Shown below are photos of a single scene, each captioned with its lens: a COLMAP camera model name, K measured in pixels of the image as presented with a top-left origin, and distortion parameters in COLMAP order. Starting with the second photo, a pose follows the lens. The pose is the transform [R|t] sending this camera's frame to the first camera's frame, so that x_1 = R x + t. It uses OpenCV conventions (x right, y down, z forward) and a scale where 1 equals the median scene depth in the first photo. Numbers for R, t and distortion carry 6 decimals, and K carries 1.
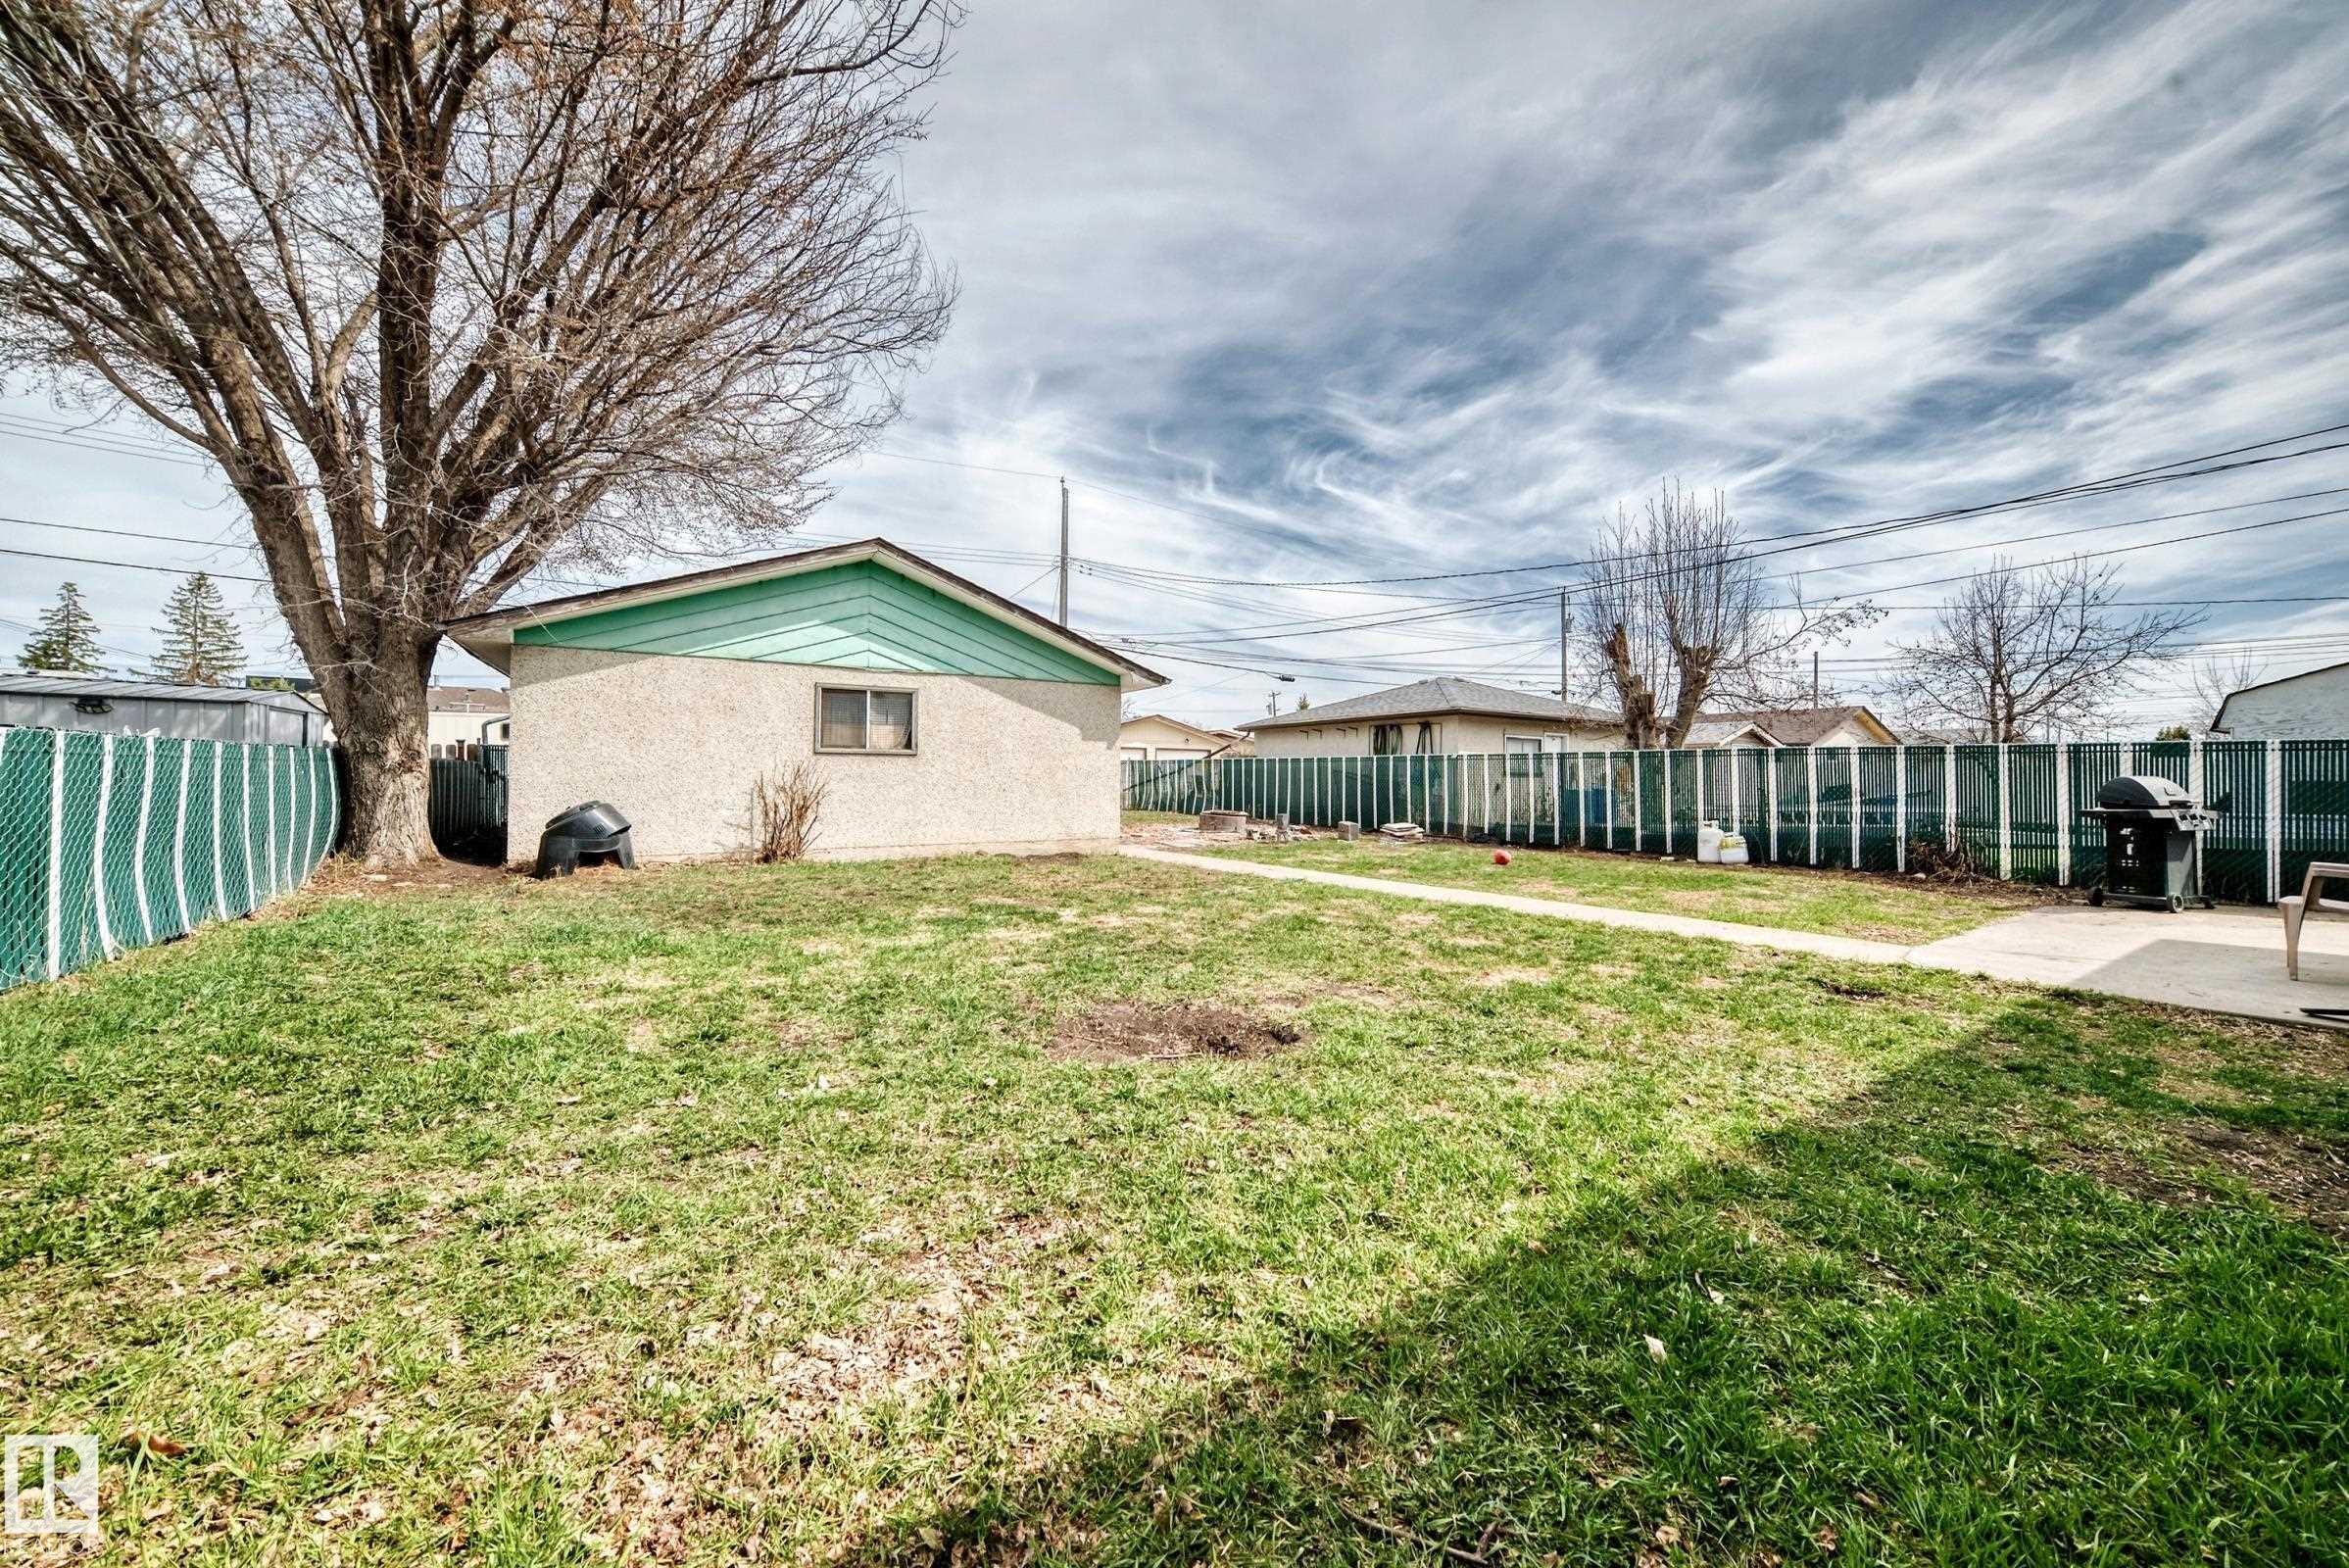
lens RADIAL K [[830.2, 0, 1183.2], [0, 830.2, 788.8], [0, 0, 1]] dist [-0.028198, 0.008078]
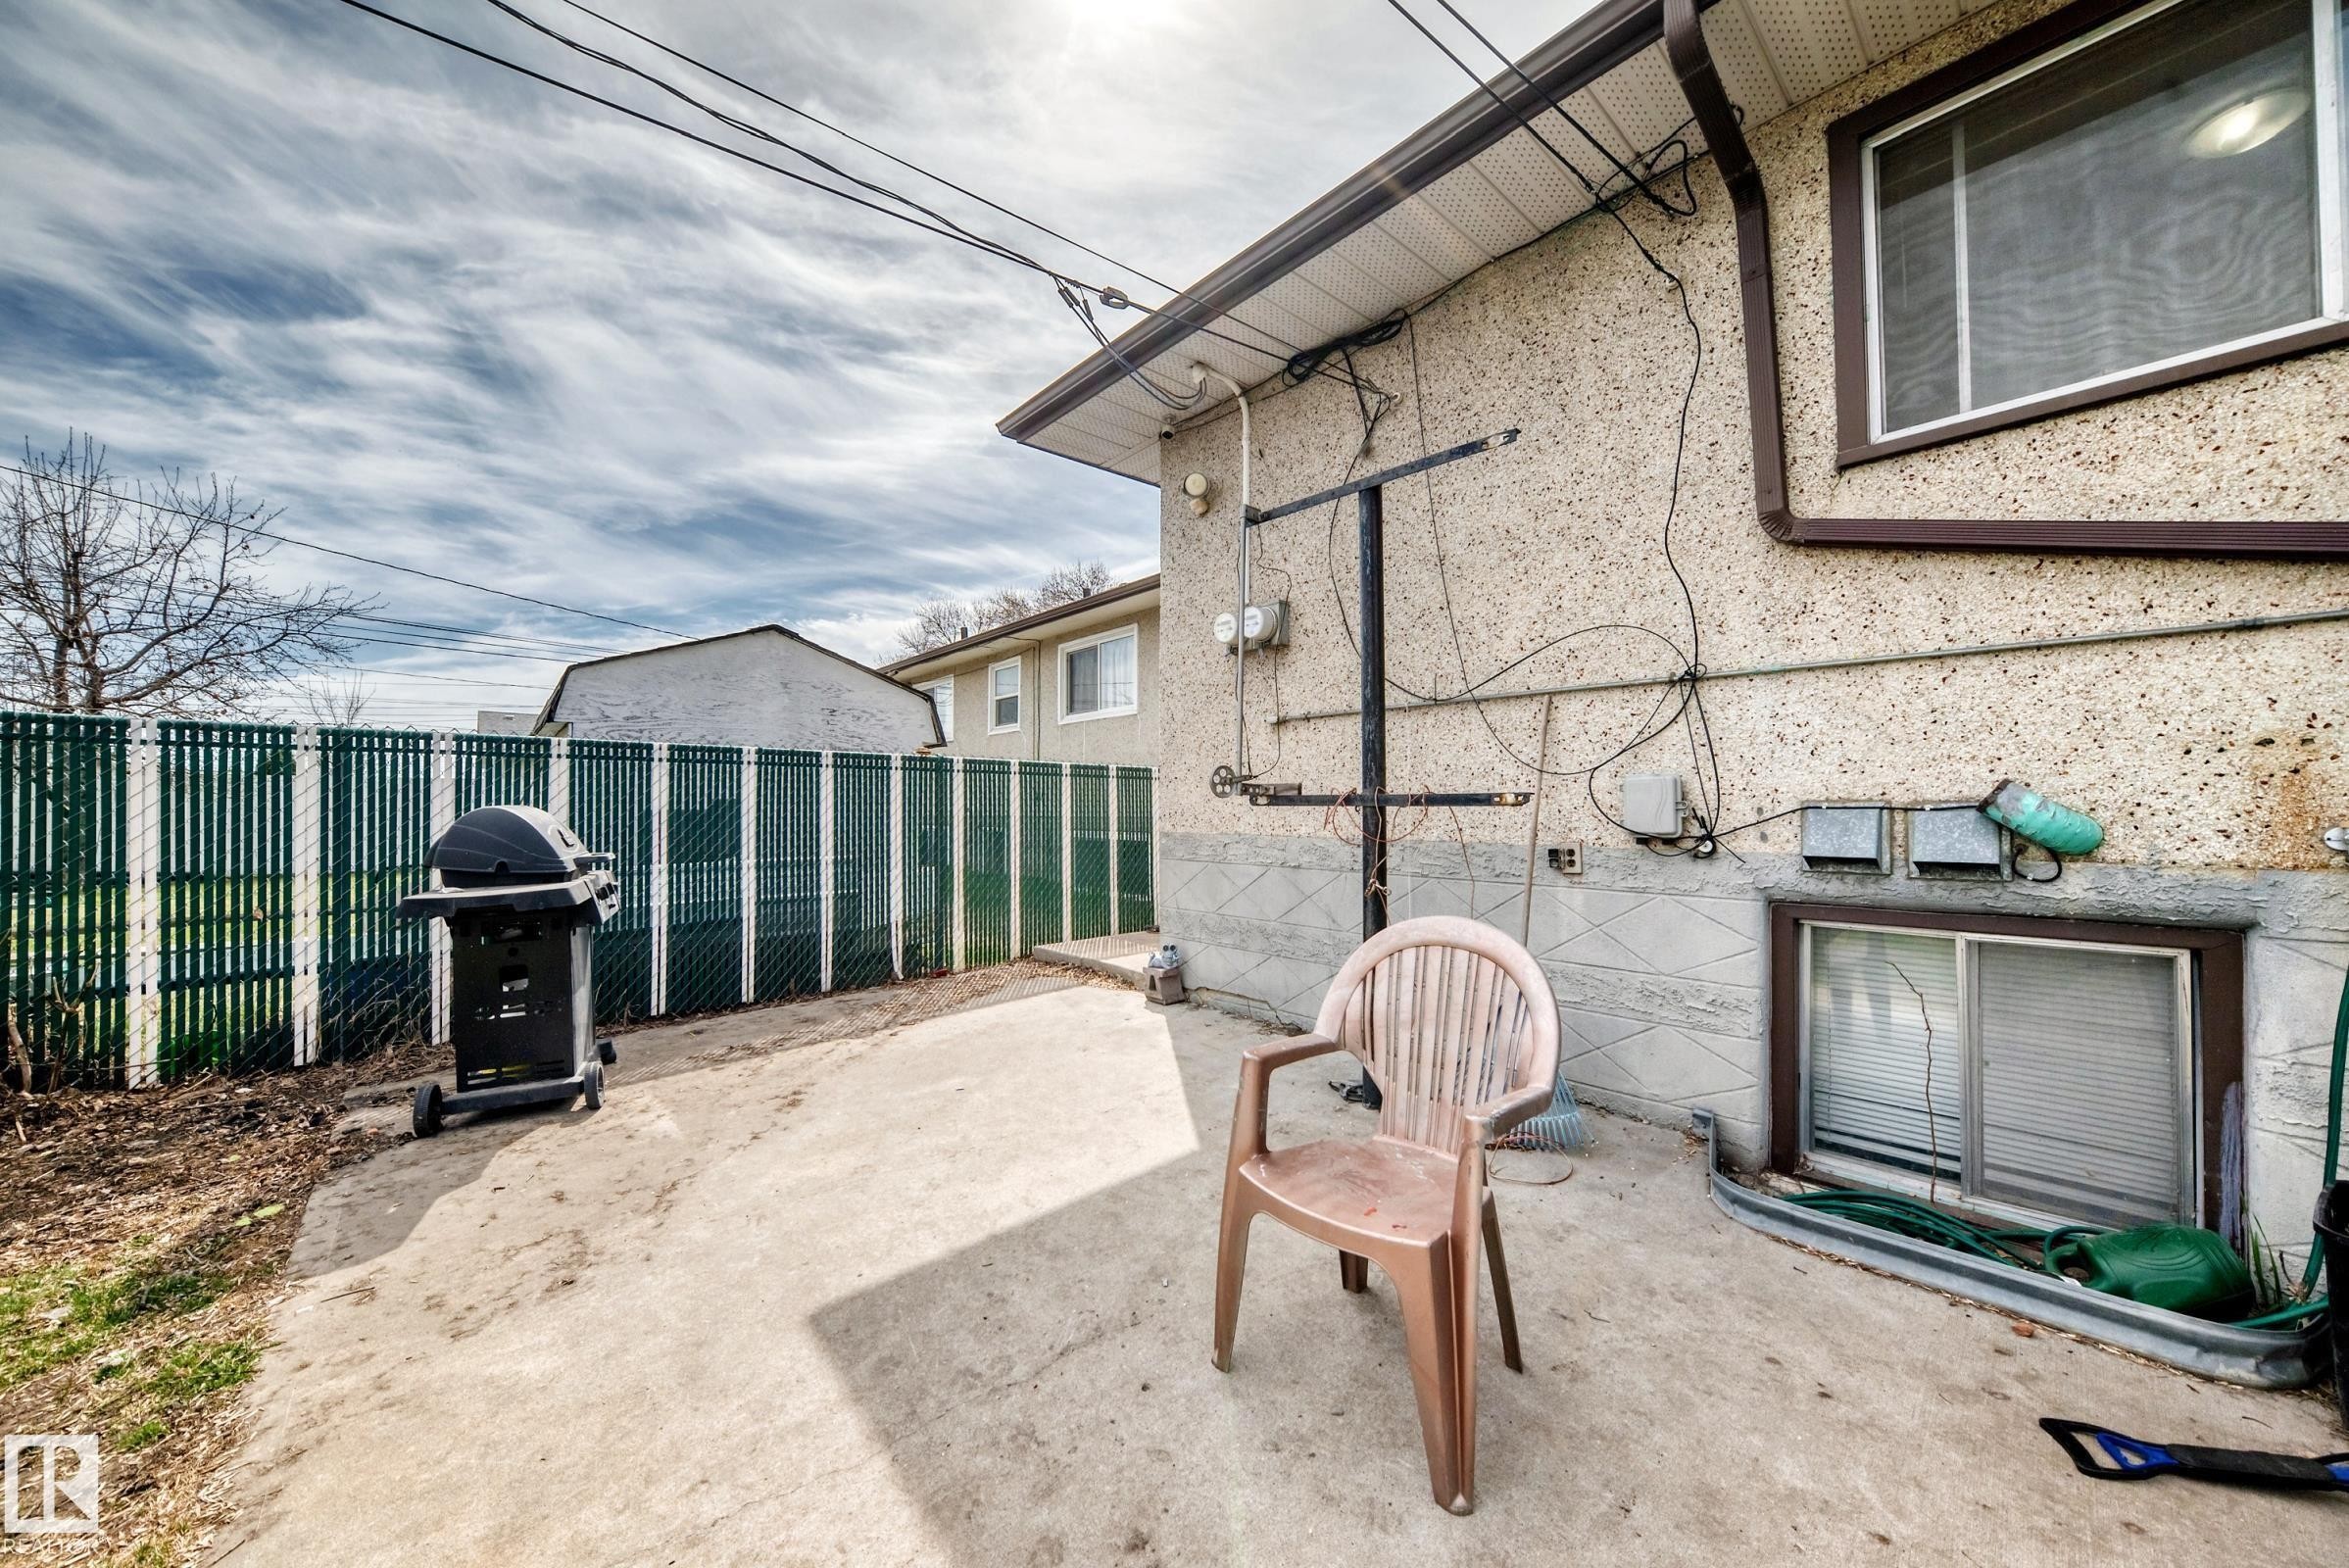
lens RADIAL K [[830.2, 0, 1183.2], [0, 830.2, 788.8], [0, 0, 1]] dist [-0.028198, 0.008078]
pose [[-0.165076, 0.014399, 0.986176, 0.486608], [0.010816, 0.999860, -0.012788, -0.010850], [-0.986222, 0.008555, -0.165208, 0.508944]]
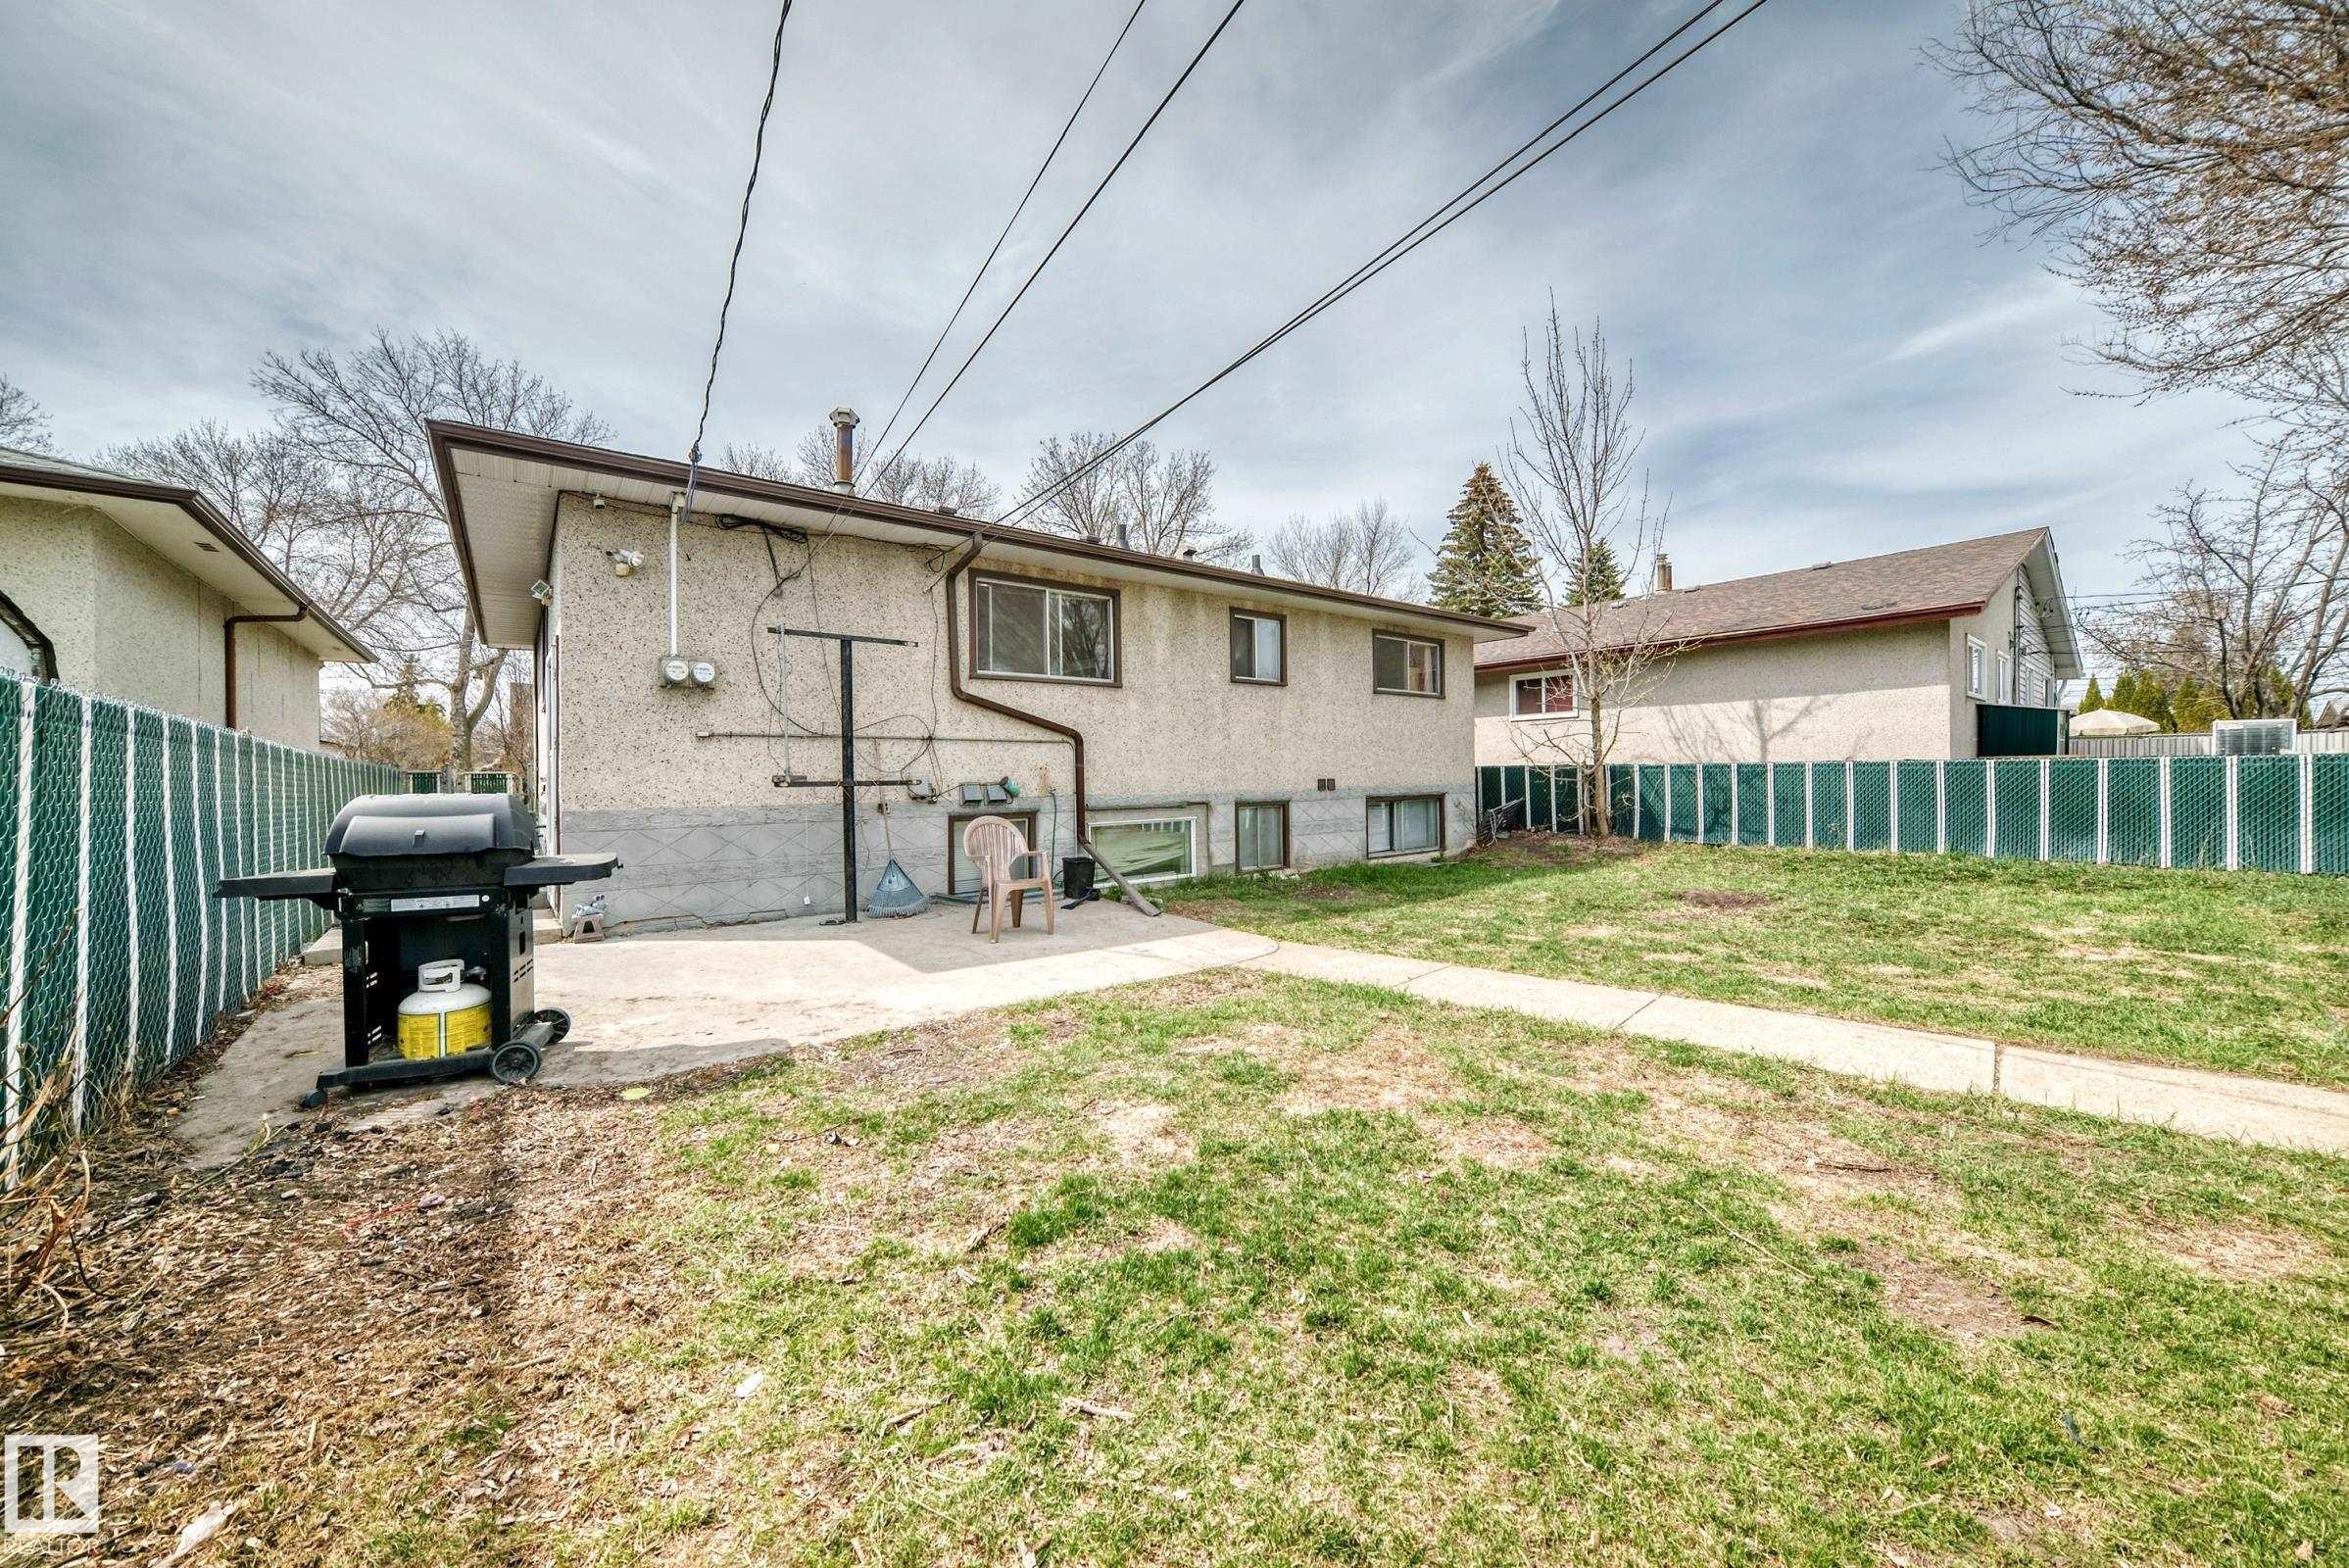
lens RADIAL K [[830.2, 0, 1183.2], [0, 830.2, 788.8], [0, 0, 1]] dist [-0.028198, 0.008078]
pose [[-0.992602, 0.010236, -0.120982, 0.588173], [0.007539, 0.999713, 0.022730, -0.018694], [0.121180, 0.021650, -0.992394, 1.079661]]
